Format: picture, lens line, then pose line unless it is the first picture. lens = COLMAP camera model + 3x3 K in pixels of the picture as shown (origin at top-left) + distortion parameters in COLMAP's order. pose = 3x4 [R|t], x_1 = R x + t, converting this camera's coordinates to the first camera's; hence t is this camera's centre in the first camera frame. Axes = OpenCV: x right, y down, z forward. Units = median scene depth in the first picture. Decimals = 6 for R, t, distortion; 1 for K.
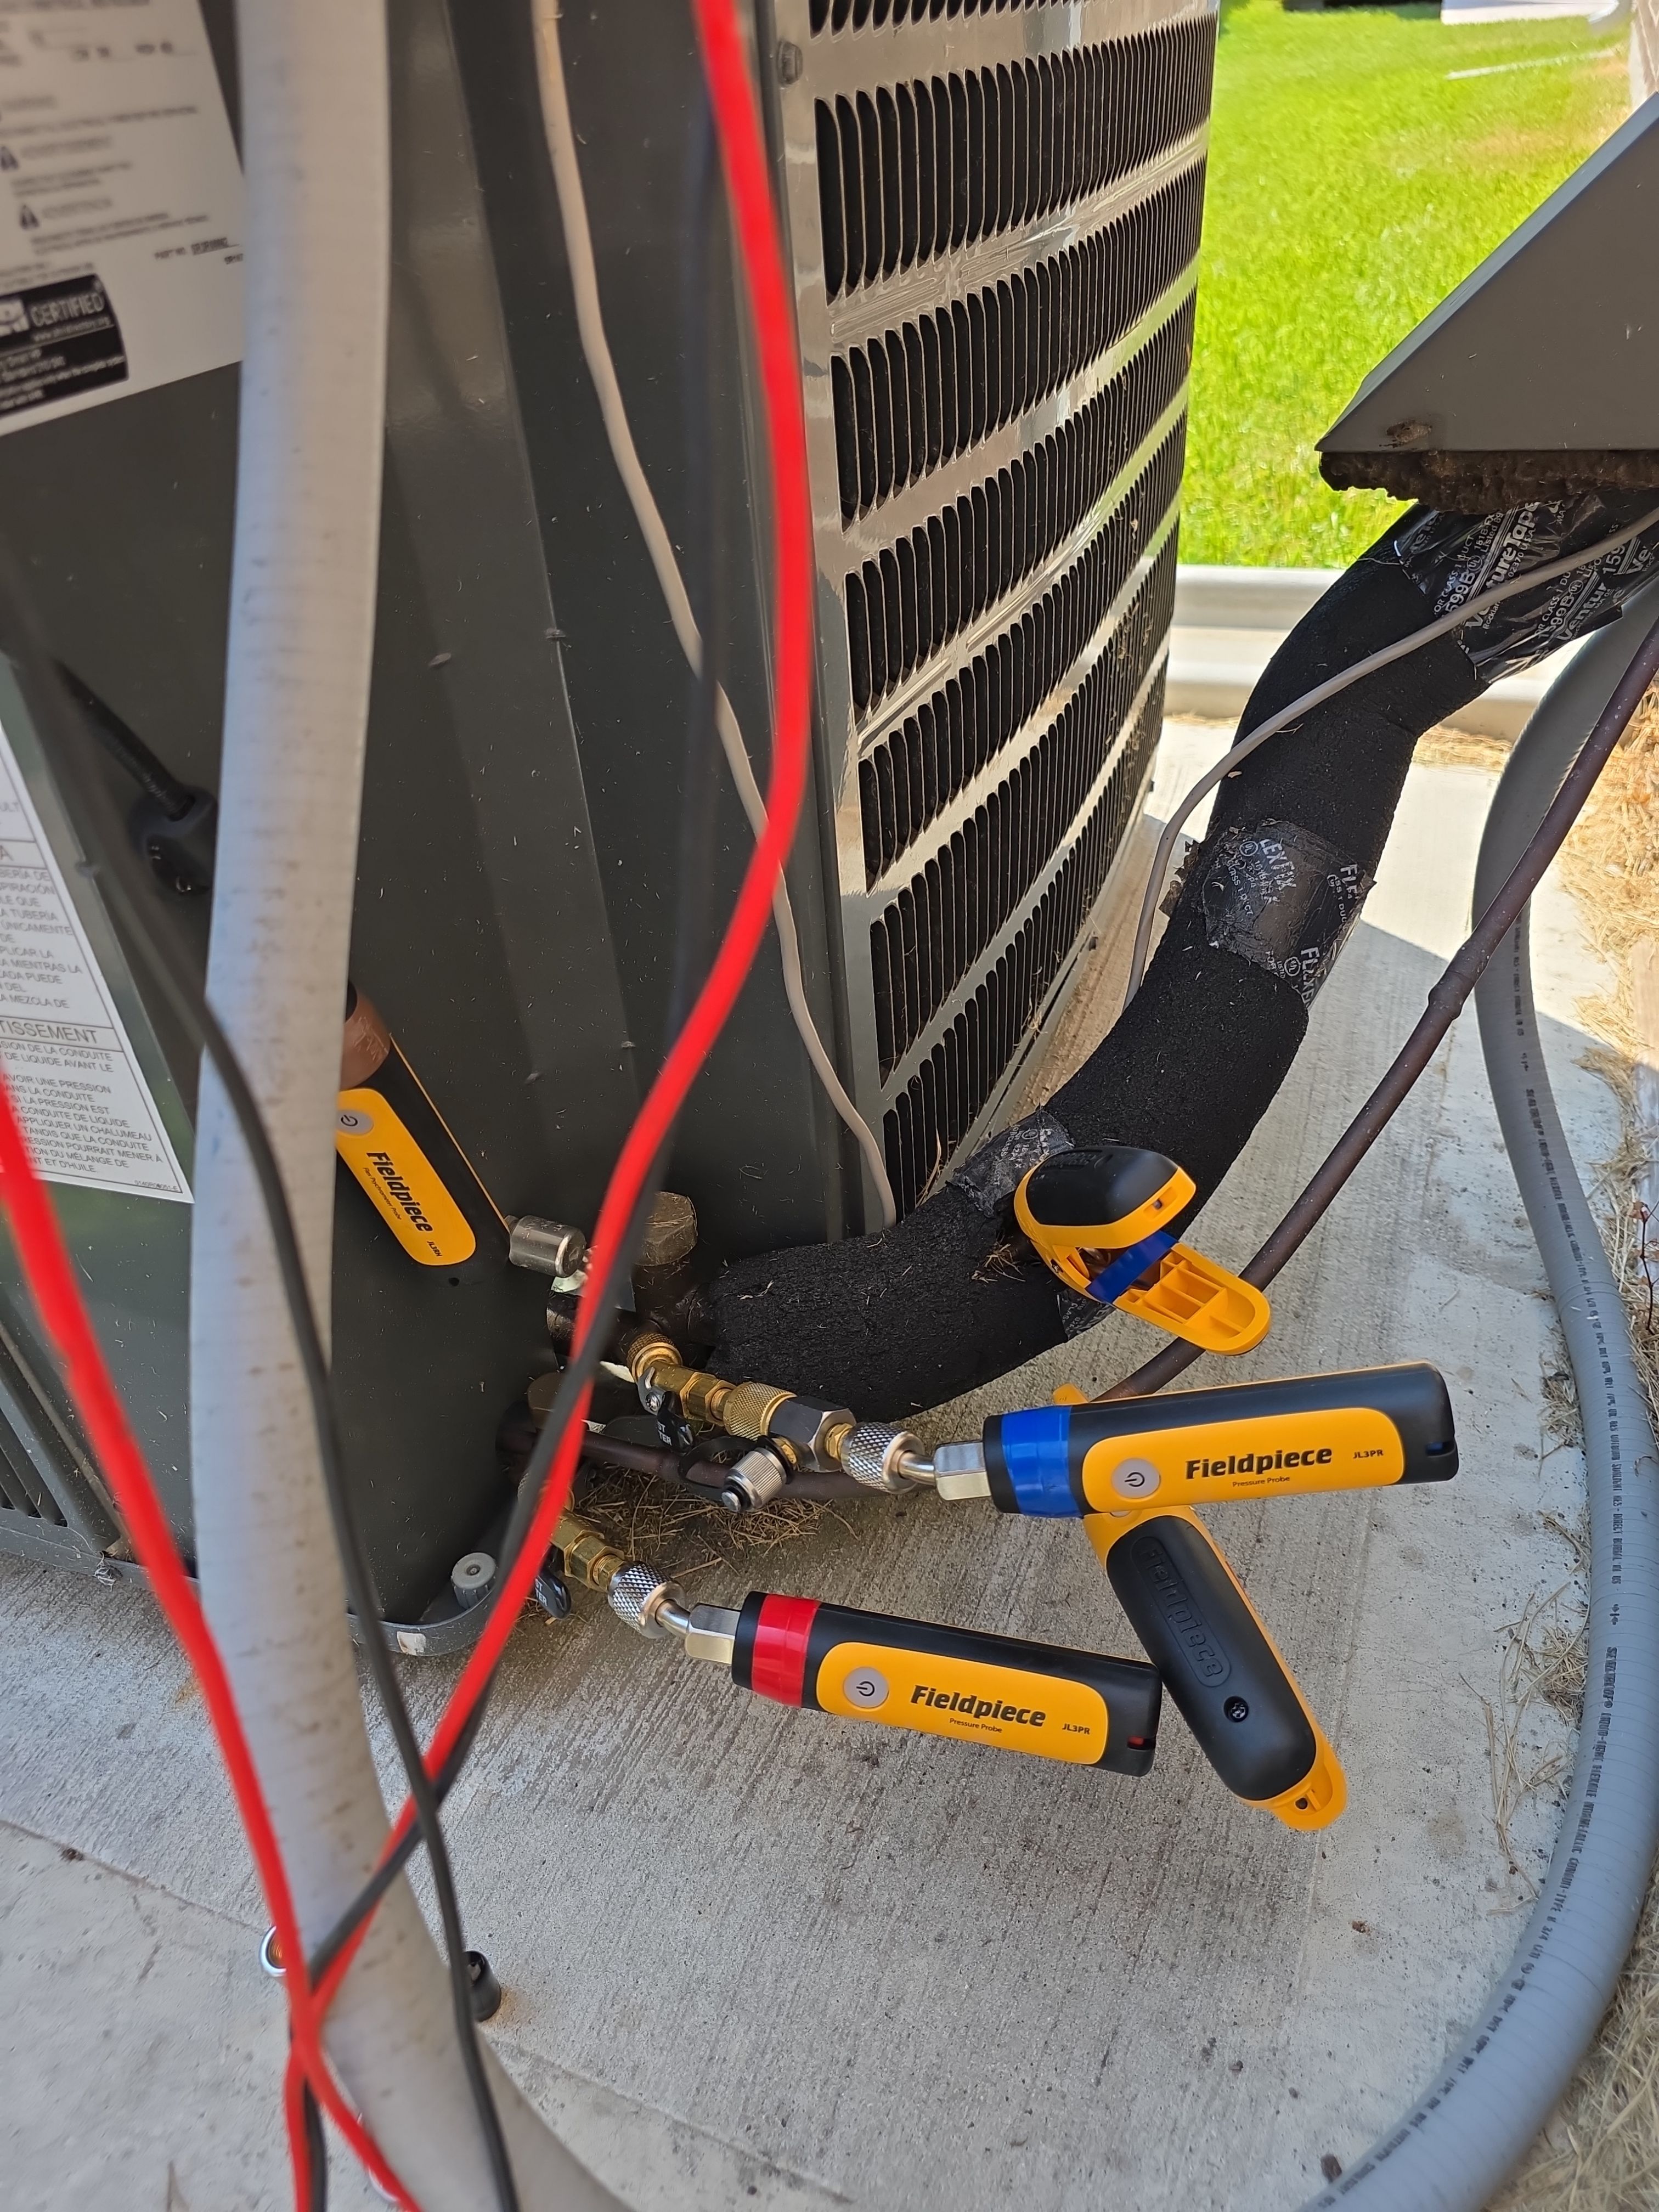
lens RADIAL K [[1513.3, 0, 829.5], [0, 1513.3, 1106.0], [0, 0, 1]] dist [-0.022080, -0.003495]
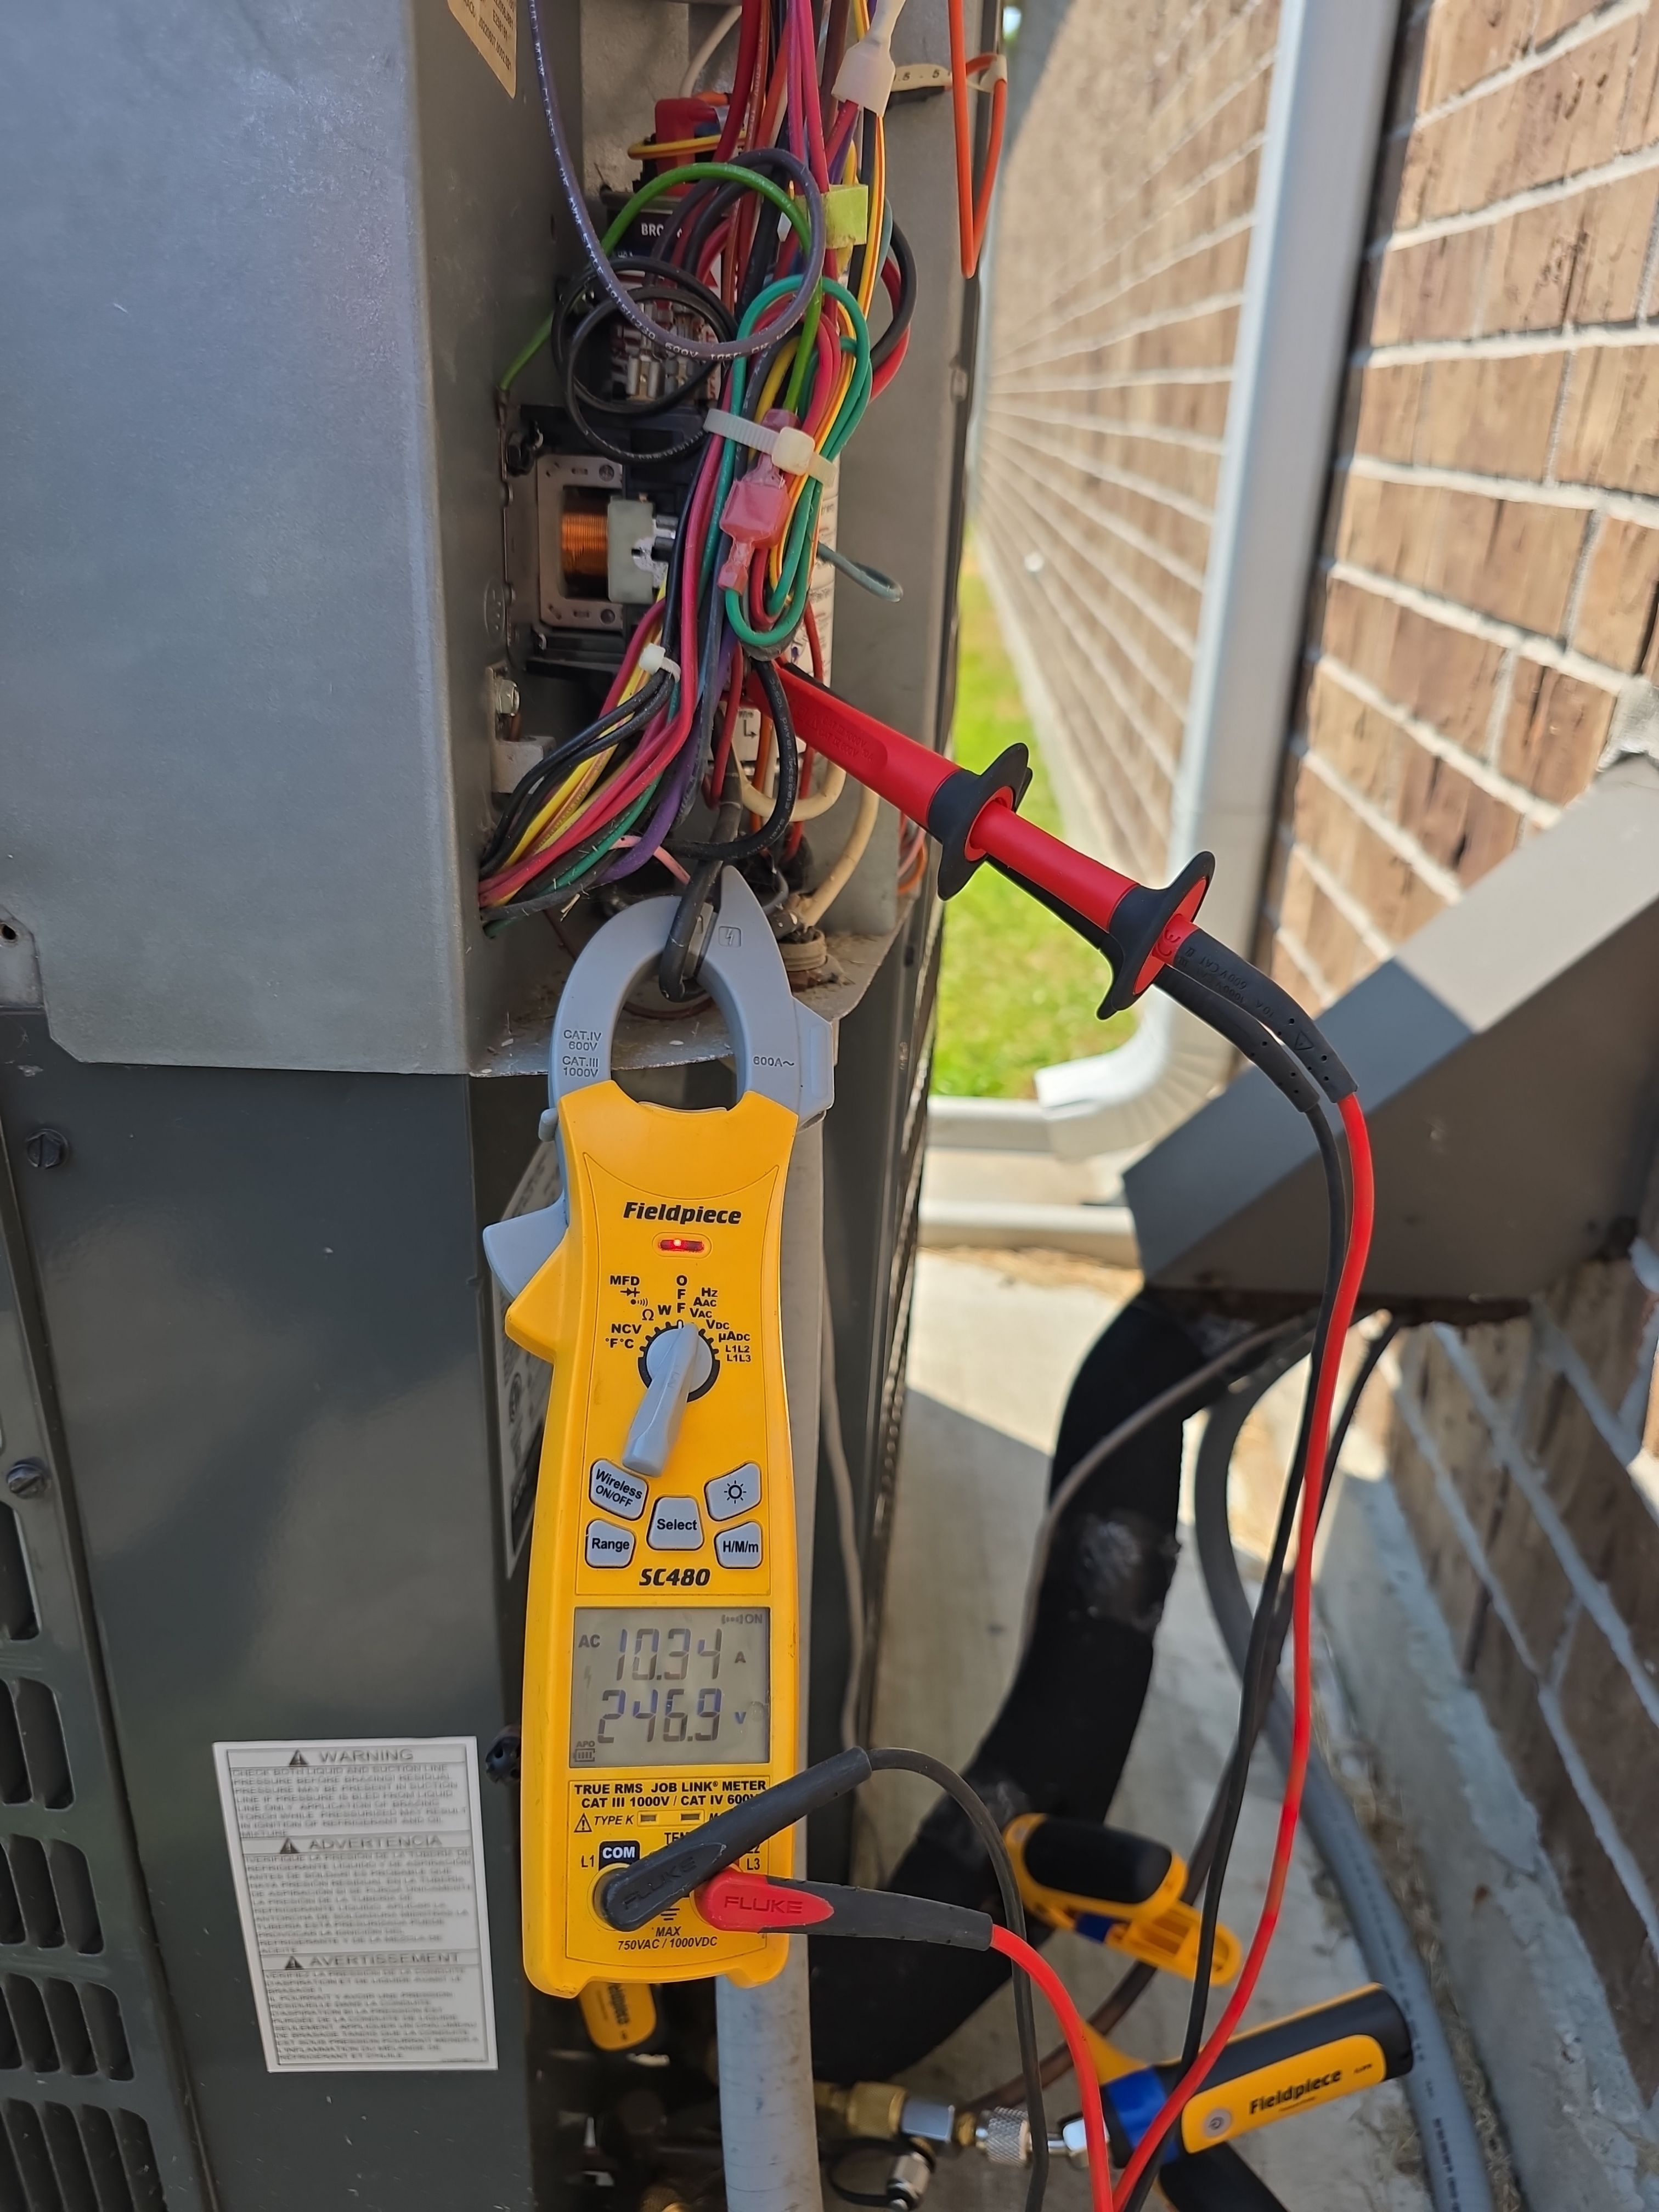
lens RADIAL K [[1513.3, 0, 829.5], [0, 1513.3, 1106.0], [0, 0, 1]] dist [-0.022080, -0.003495]
pose [[0.939407, -0.028340, 0.341631, -0.590709], [0.102763, 0.974026, -0.201774, -0.434719], [-0.327039, 0.224655, 0.917919, -0.359184]]
